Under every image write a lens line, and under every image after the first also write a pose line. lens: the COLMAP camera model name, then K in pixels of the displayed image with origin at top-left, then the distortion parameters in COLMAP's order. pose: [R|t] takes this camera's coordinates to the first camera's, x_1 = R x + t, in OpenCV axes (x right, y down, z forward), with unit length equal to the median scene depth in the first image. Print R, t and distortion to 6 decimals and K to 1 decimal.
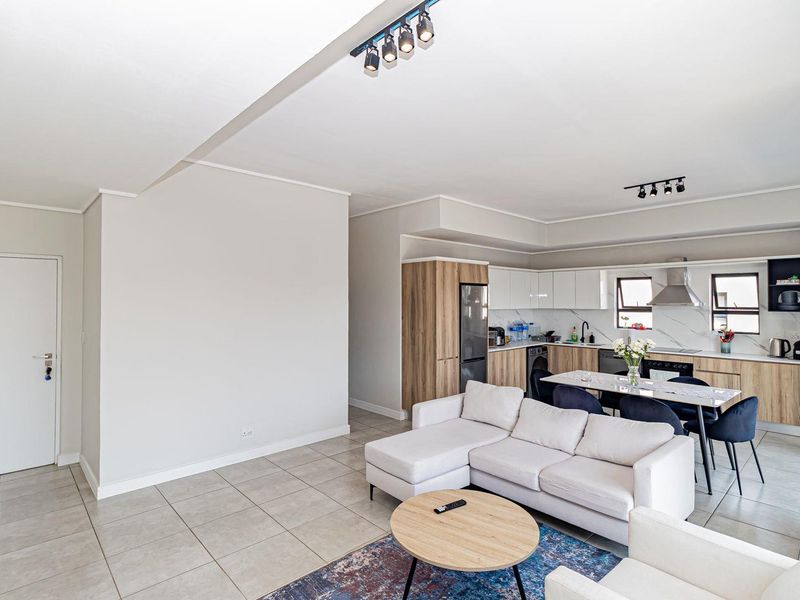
lens RADIAL K [[425.1, 0, 398.8], [0, 425.1, 294.5], [0, 0, 1]] dist [-0.000518, 0.000834]
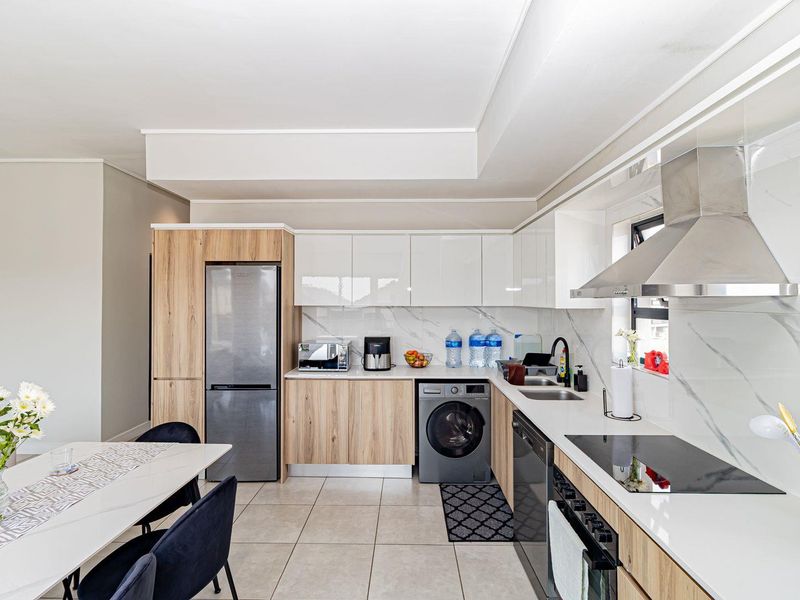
lens RADIAL K [[416.6, 0, 401.4], [0, 416.6, 297.0], [0, 0, 1]] dist [0.002407, 0.000611]
pose [[0.718450, -0.005209, -0.695559, 0.770713], [0.010941, 0.999933, 0.003812, 0.025126], [0.695493, -0.010349, 0.718459, 0.744426]]
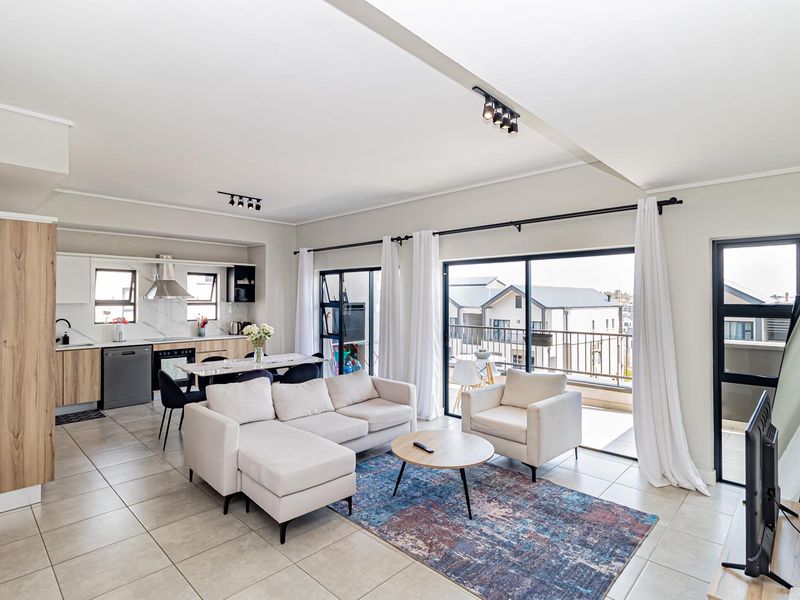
lens RADIAL K [[425.1, 0, 398.8], [0, 425.1, 294.5], [0, 0, 1]] dist [-0.000518, 0.000834]
pose [[-0.057951, 0.009486, 0.998274, -0.518577], [-0.016285, 0.999813, -0.010446, 0.018619], [-0.998187, -0.016862, -0.057786, 0.506097]]
